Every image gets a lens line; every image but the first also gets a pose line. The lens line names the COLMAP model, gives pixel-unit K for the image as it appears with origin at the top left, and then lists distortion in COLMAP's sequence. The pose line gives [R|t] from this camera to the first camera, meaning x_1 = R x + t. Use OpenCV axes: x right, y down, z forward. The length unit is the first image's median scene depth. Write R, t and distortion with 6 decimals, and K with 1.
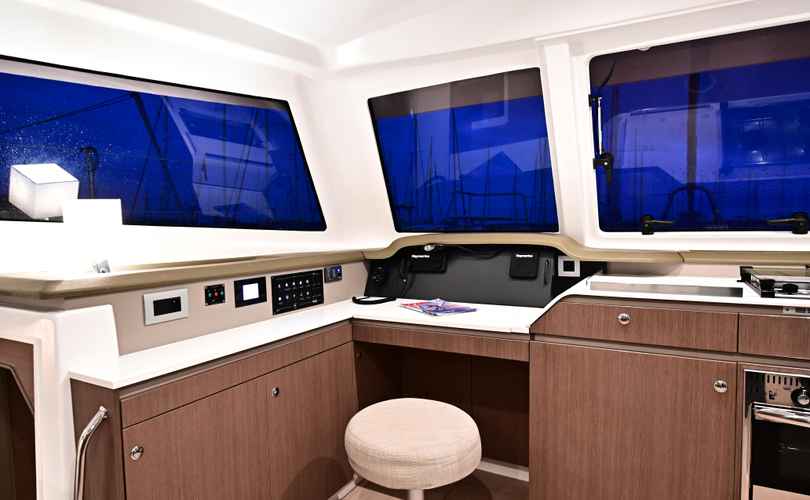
lens RADIAL K [[466.9, 0, 405.0], [0, 466.9, 250.0], [0, 0, 1]] dist [-0.021204, -0.000807]
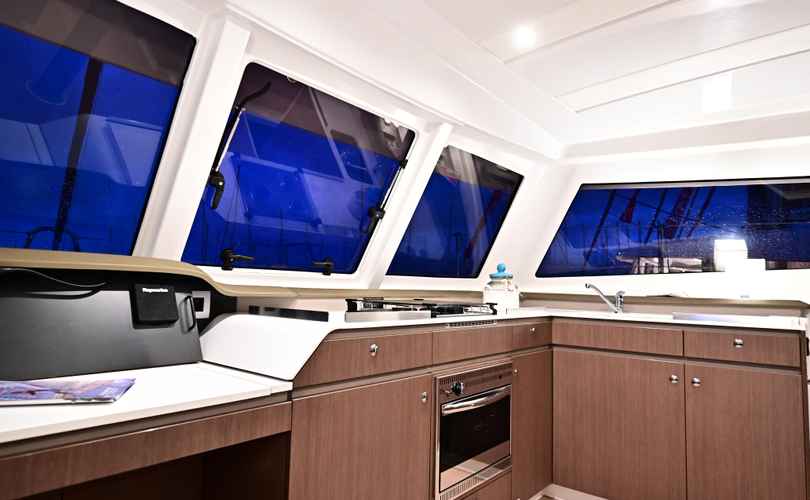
lens RADIAL K [[475.4, 0, 389.6], [0, 475.4, 246.9], [0, 0, 1]] dist [0.003909, -0.000481]
pose [[0.201492, 0.105056, 0.973840, -0.384405], [0.015702, 0.993757, -0.110453, 0.034976], [-0.979364, 0.037546, 0.198585, 0.585637]]
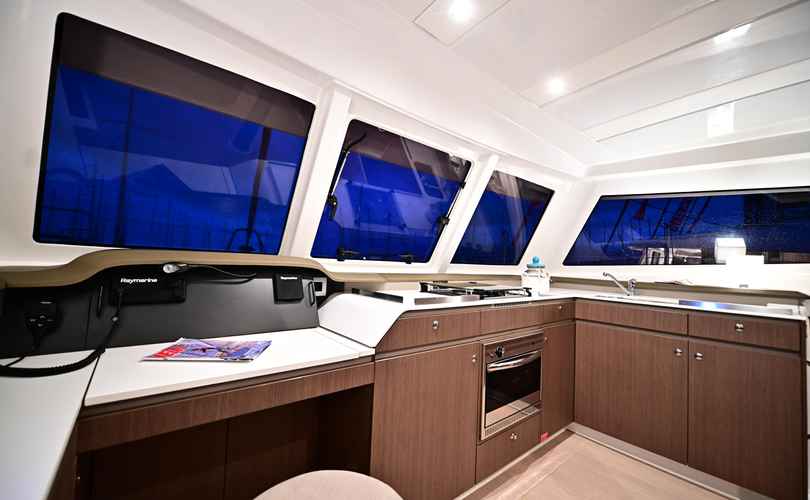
lens RADIAL K [[316.0, 0, 403.6], [0, 316.0, 246.8], [0, 0, 1]] dist [-0.002076, -0.000255]
pose [[0.364182, 0.078839, 0.927985, -0.318118], [-0.003748, 0.996526, -0.083192, 0.001364], [-0.931320, 0.026819, 0.363213, 0.575886]]
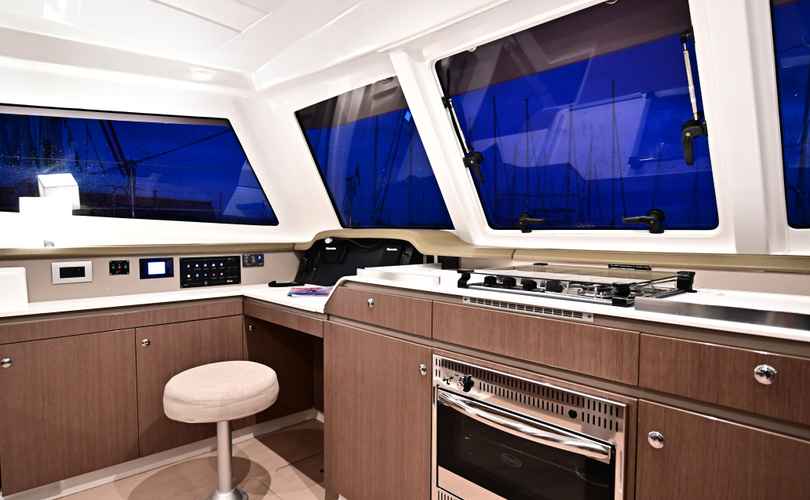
lens RADIAL K [[466.9, 0, 405.0], [0, 466.9, 250.0], [0, 0, 1]] dist [-0.021204, -0.000807]
pose [[0.952094, 0.030891, -0.304241, 0.676635], [-0.033233, 0.999444, -0.002522, 0.017395], [0.303994, 0.012512, 0.952592, -0.025565]]
